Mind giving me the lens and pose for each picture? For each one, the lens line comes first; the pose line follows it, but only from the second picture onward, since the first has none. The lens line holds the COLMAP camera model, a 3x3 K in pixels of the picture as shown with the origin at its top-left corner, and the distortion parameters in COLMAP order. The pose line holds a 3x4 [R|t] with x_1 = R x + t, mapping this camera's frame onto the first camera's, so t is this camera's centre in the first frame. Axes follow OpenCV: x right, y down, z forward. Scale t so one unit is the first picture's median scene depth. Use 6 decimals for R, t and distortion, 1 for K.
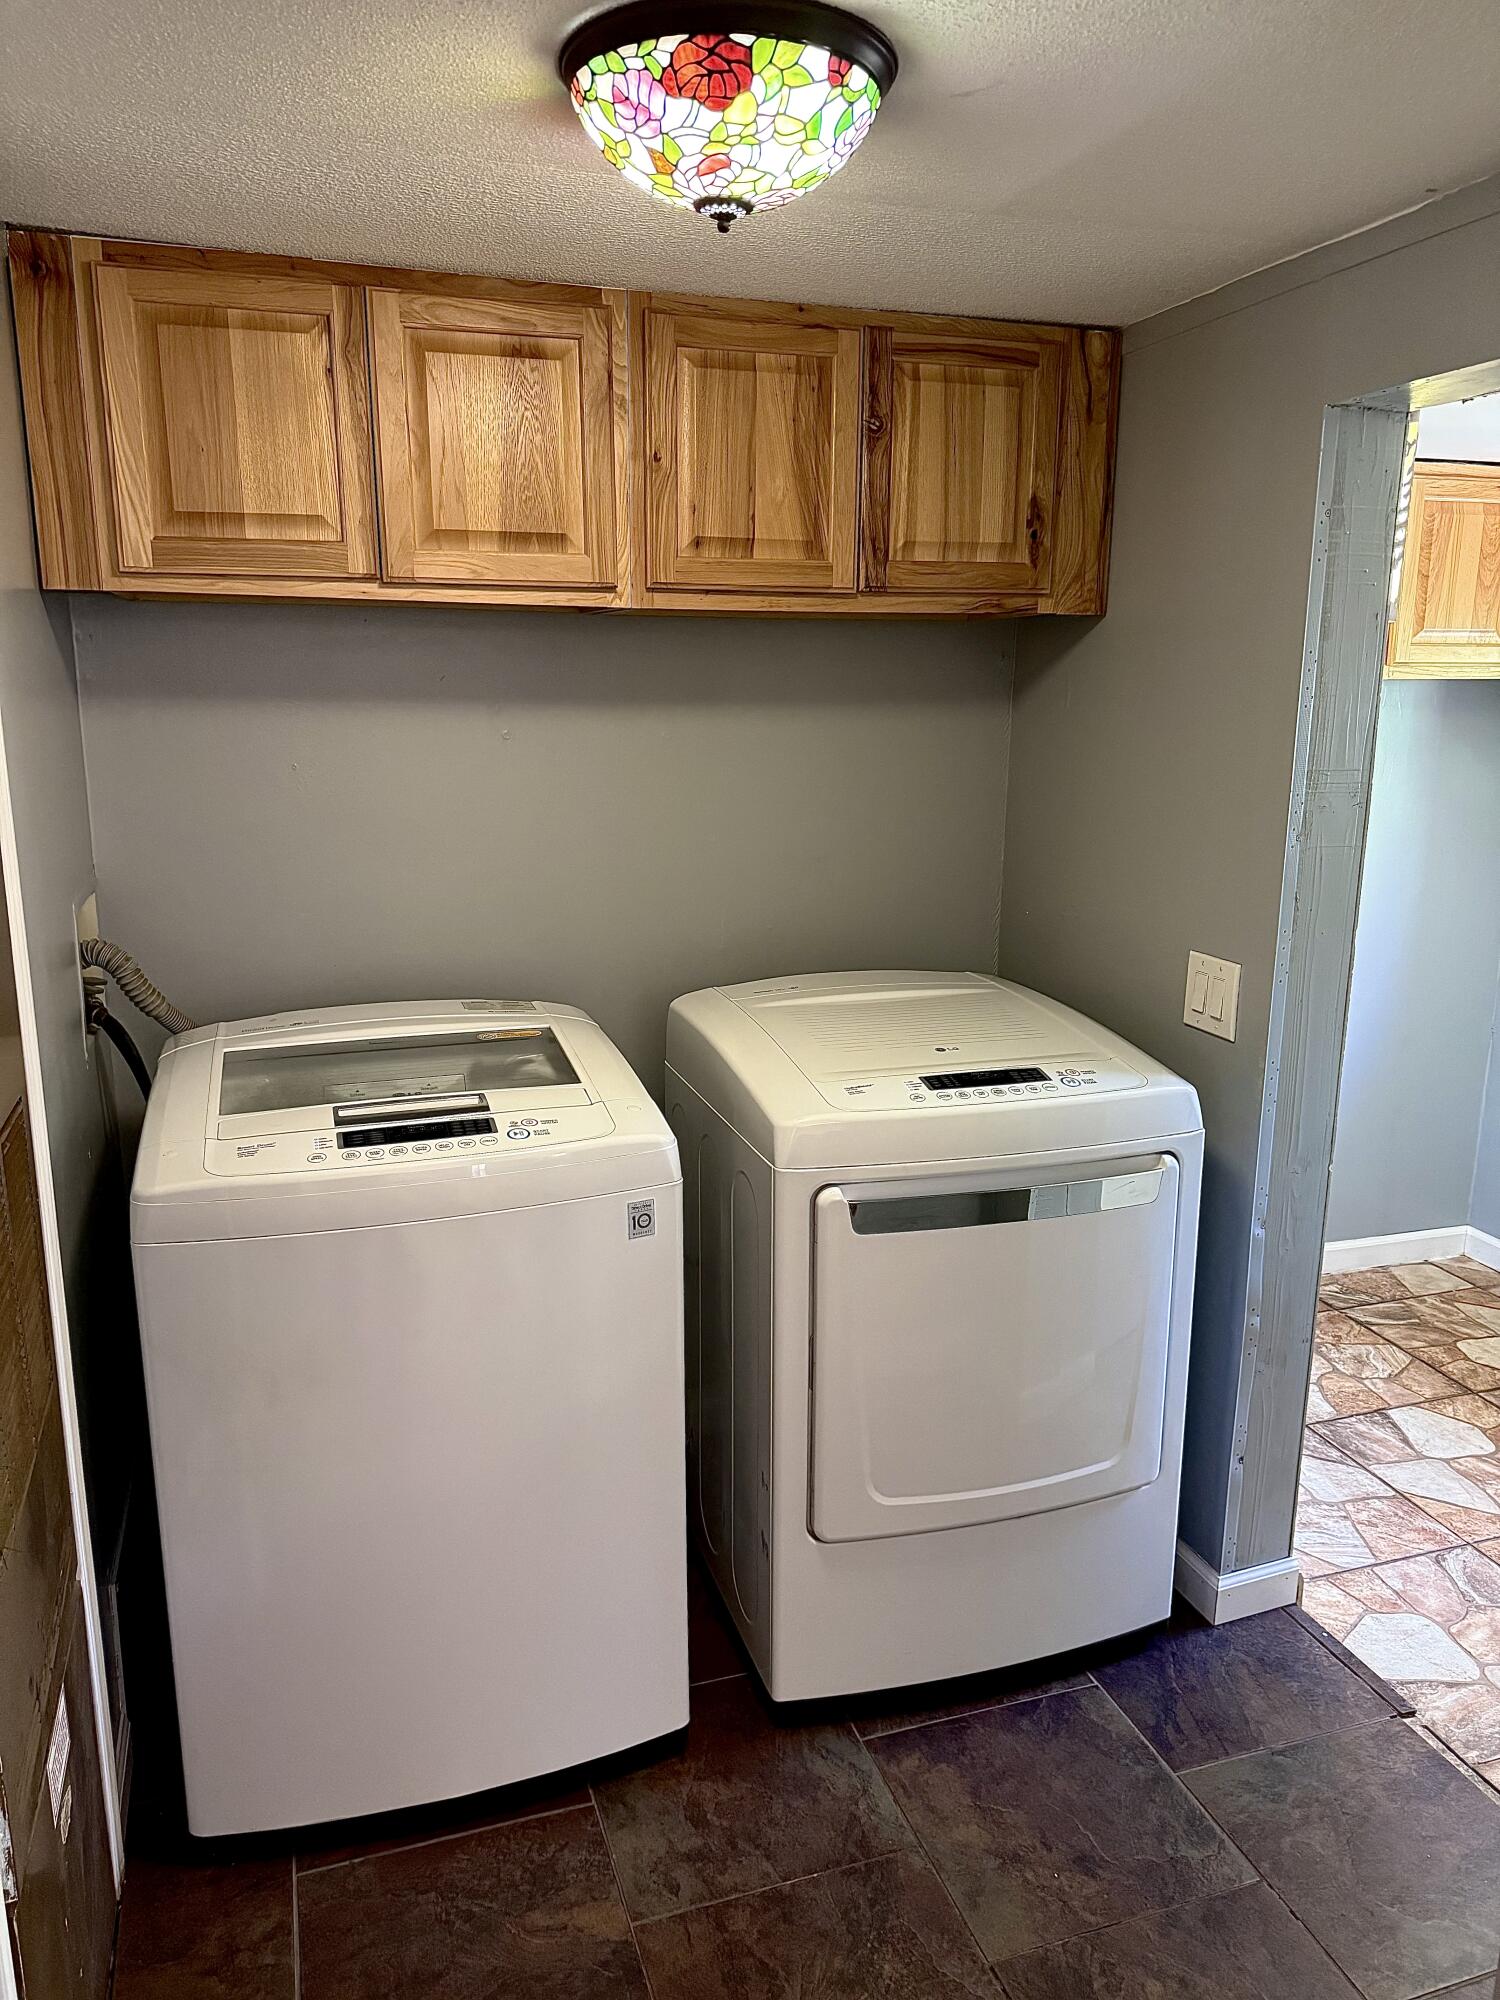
lens RADIAL K [[1416.6, 0, 742.9], [0, 1416.6, 1000.6], [0, 0, 1]] dist [-0.007485, -0.001080]
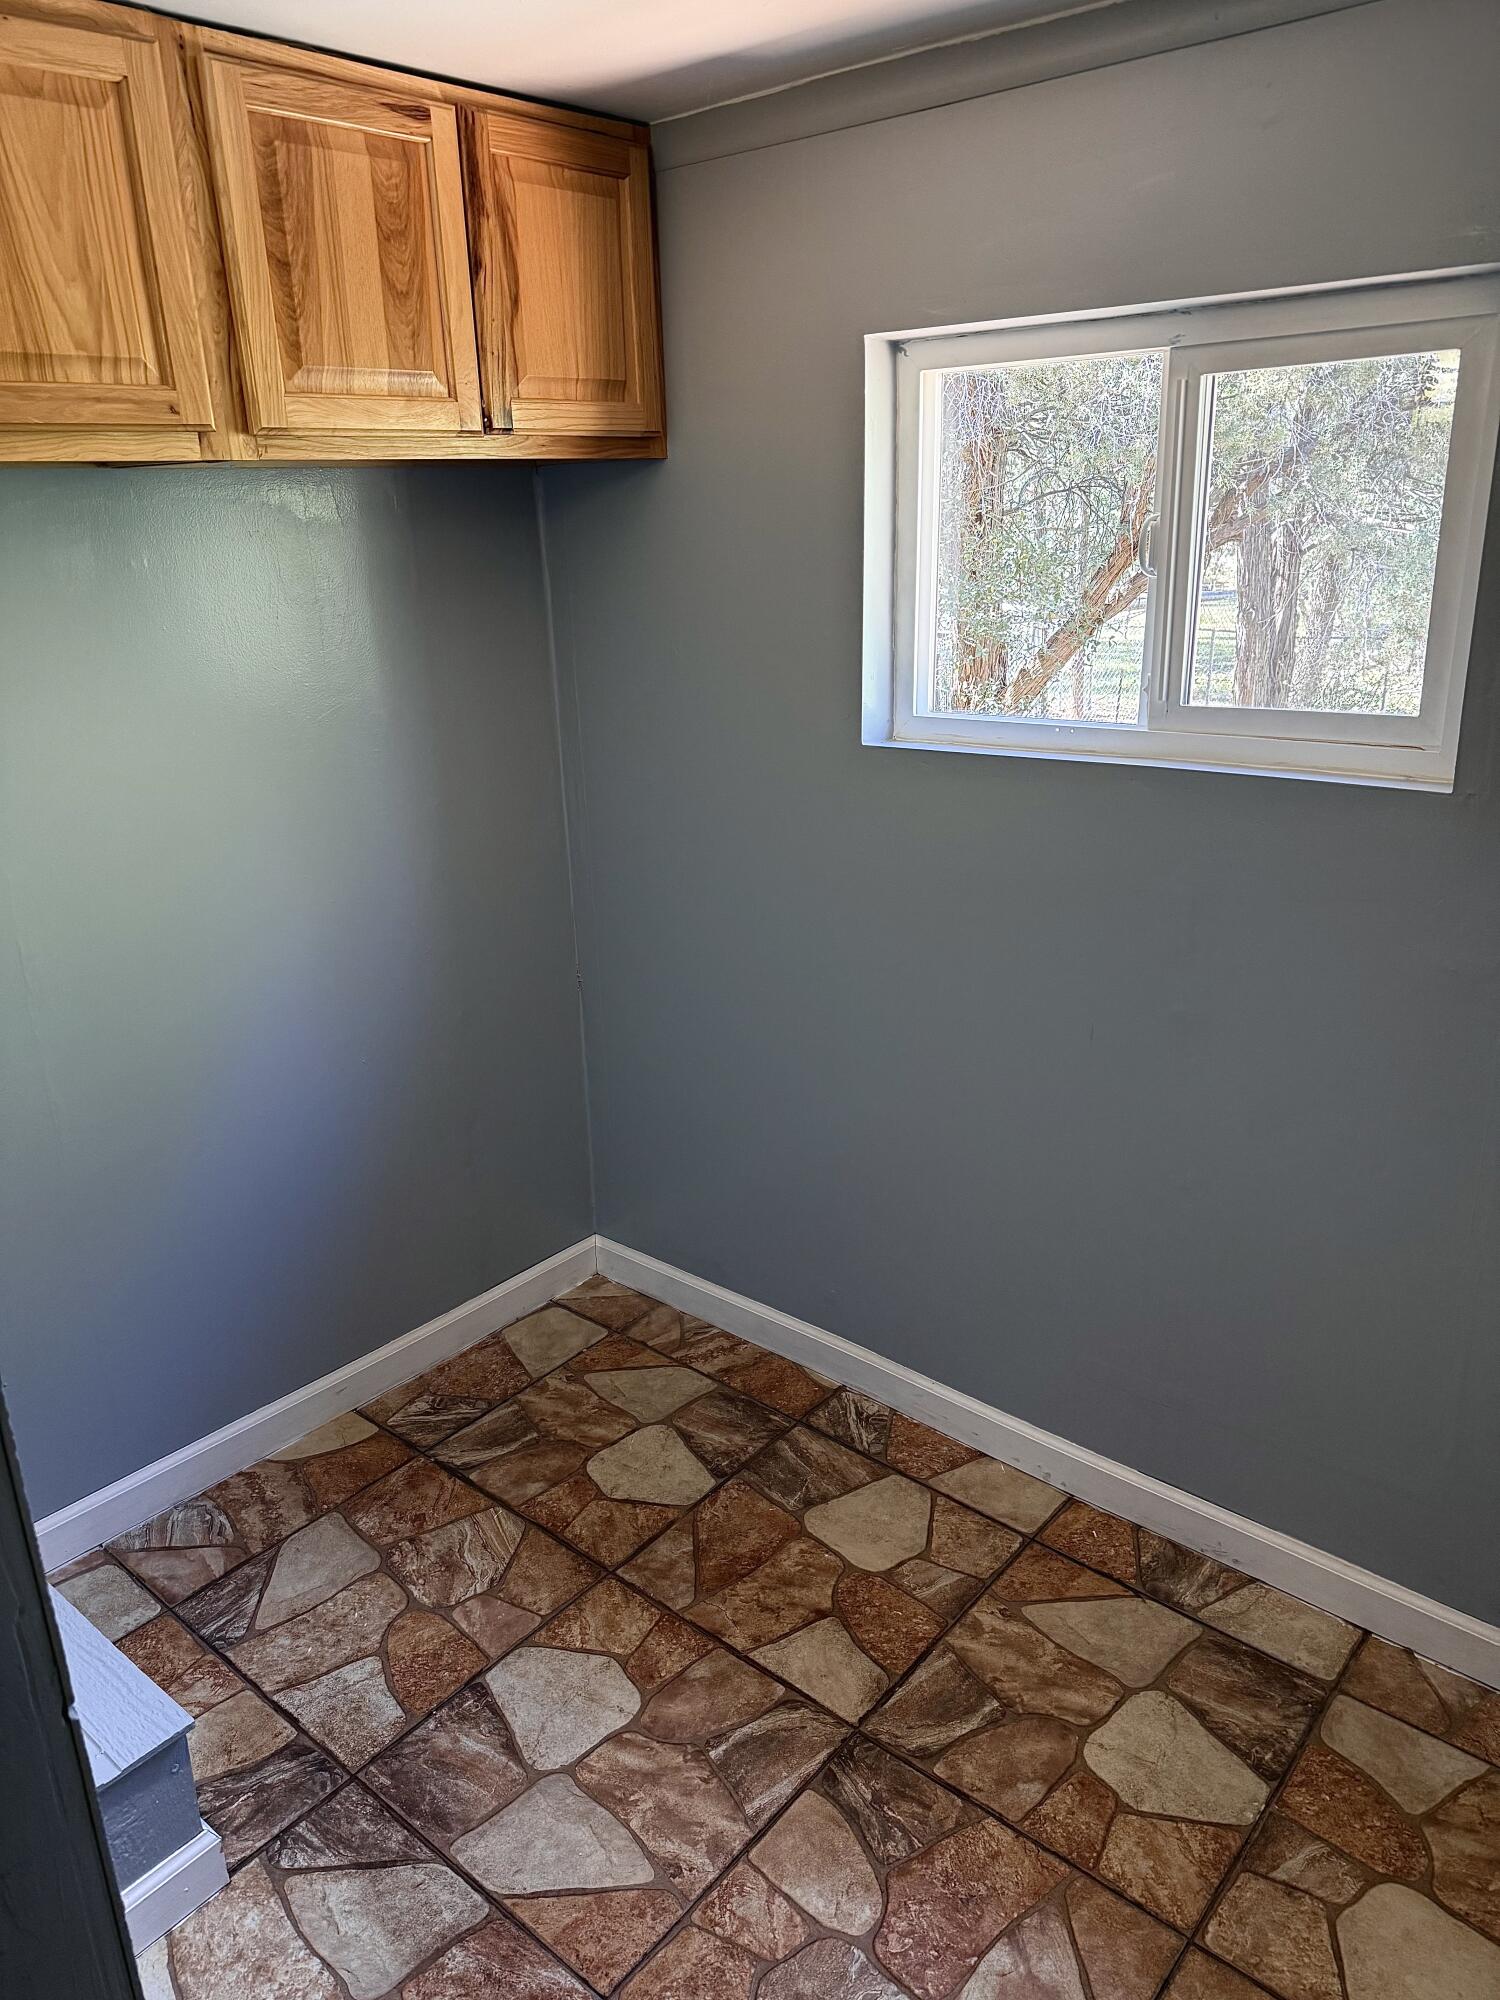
lens RADIAL K [[1416.6, 0, 750.2], [0, 1416.6, 1002.0], [0, 0, 1]] dist [-0.007485, -0.001080]
pose [[0.843729, -0.200429, 0.497945, 0.290715], [0.148192, 0.978595, 0.142796, -0.067617], [-0.515907, -0.046690, 0.855371, 0.403543]]
